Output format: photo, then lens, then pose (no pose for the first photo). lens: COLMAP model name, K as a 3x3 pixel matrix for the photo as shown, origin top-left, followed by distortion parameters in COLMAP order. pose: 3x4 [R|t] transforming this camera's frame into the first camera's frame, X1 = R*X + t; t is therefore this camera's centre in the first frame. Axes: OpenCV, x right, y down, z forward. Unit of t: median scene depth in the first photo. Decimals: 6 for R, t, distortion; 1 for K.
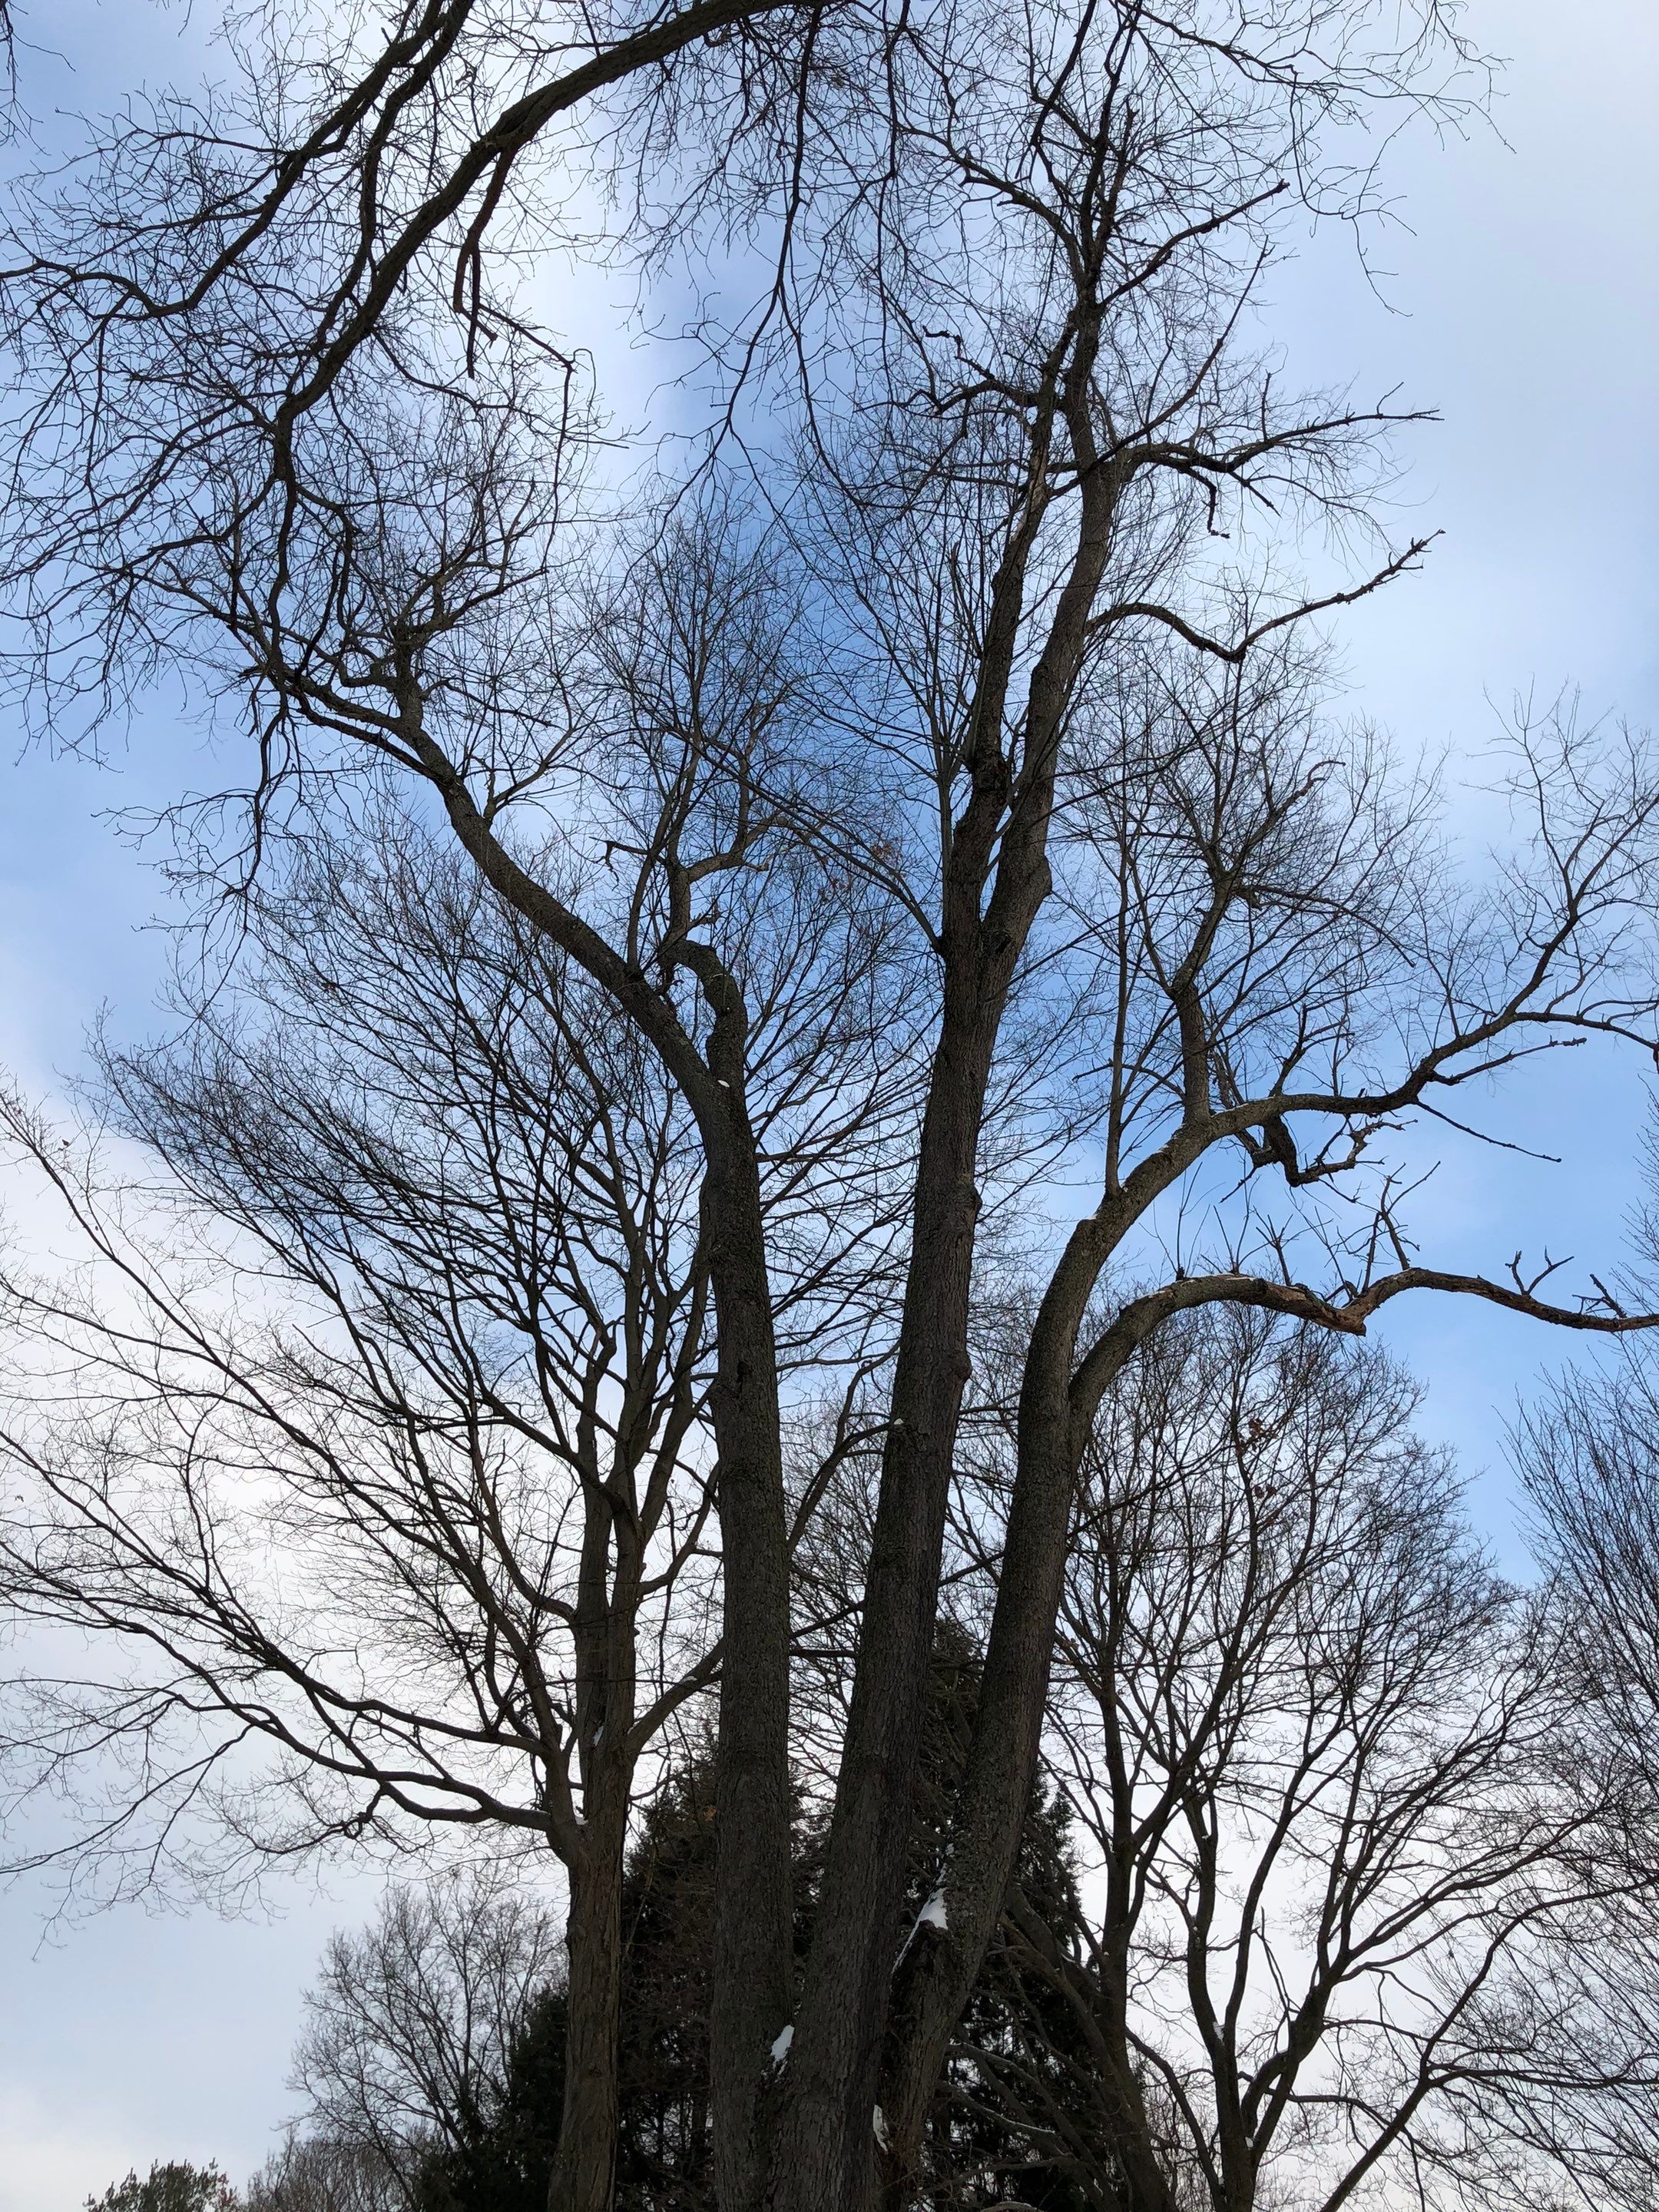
lens RADIAL K [[1805.5, 0, 835.8], [0, 1805.5, 1114.8], [0, 0, 1]] dist [0.010614, 0.001044]
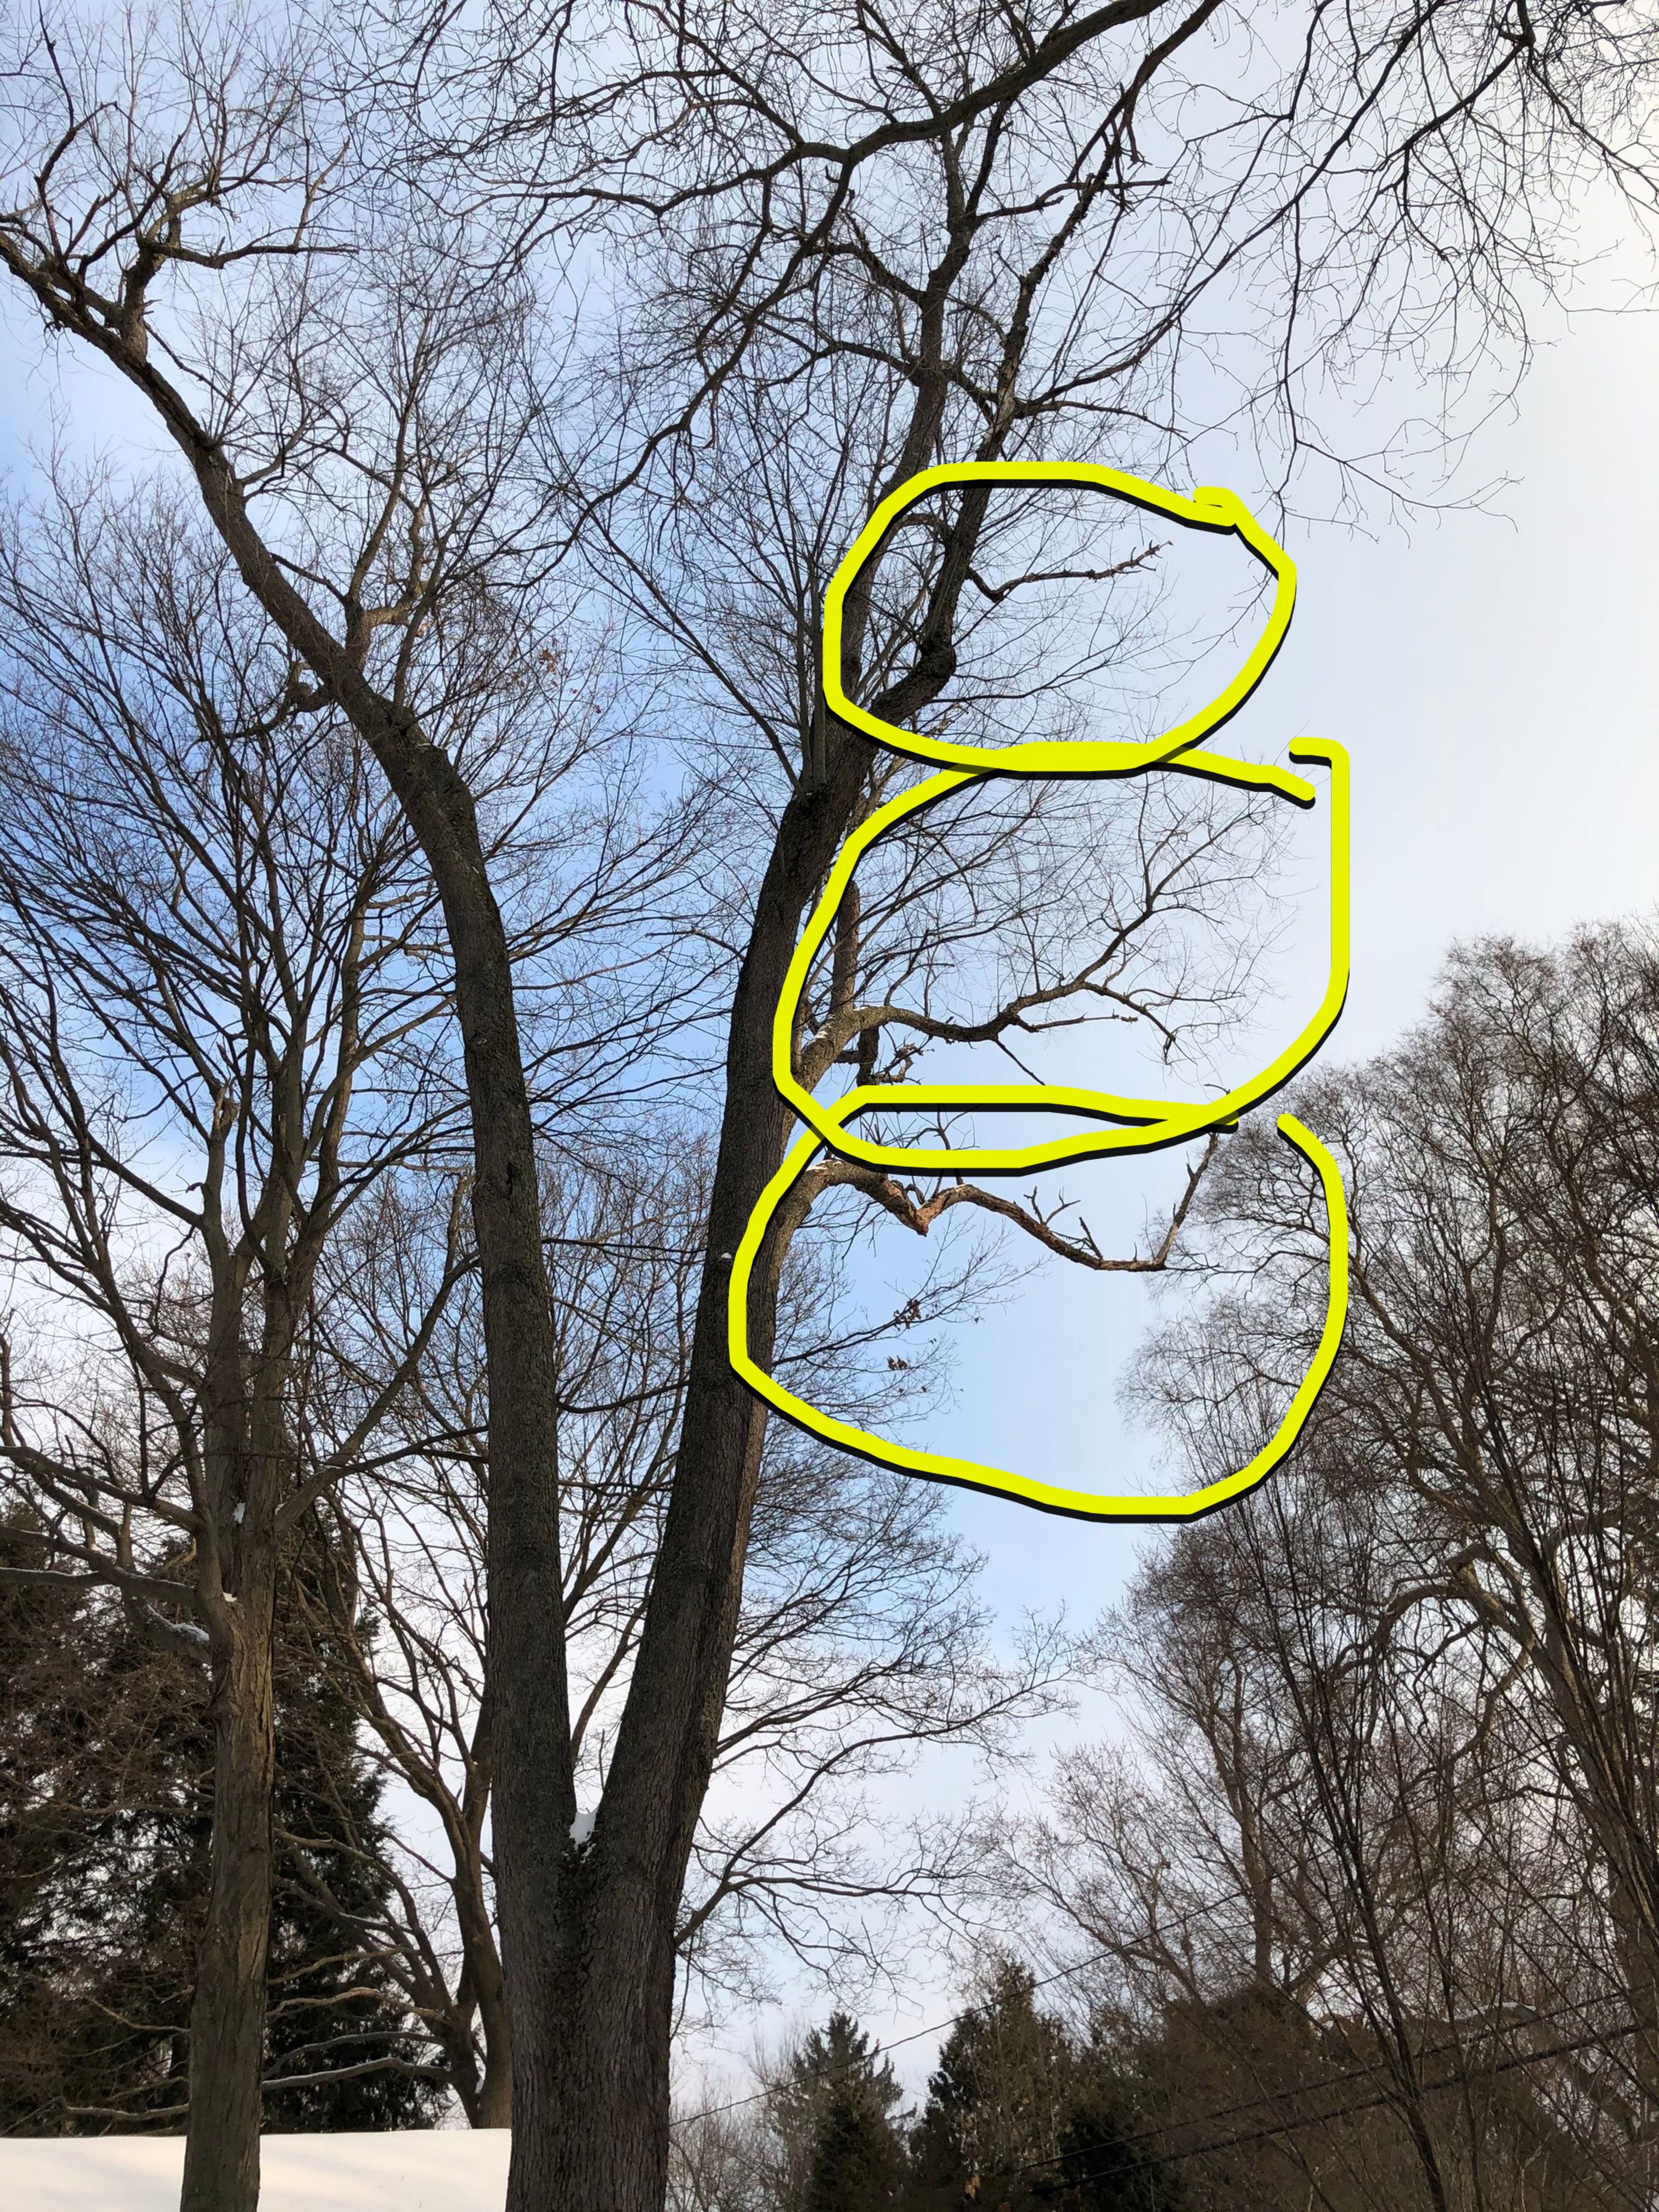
lens RADIAL K [[1801.8, 0, 830.1], [0, 1801.8, 1137.1], [0, 0, 1]] dist [0.052638, -0.065271]
pose [[0.887657, 0.198335, 0.415606, -0.214596], [-0.236705, 0.970658, 0.042341, 0.027929], [-0.395014, -0.135961, 0.908559, 0.029226]]
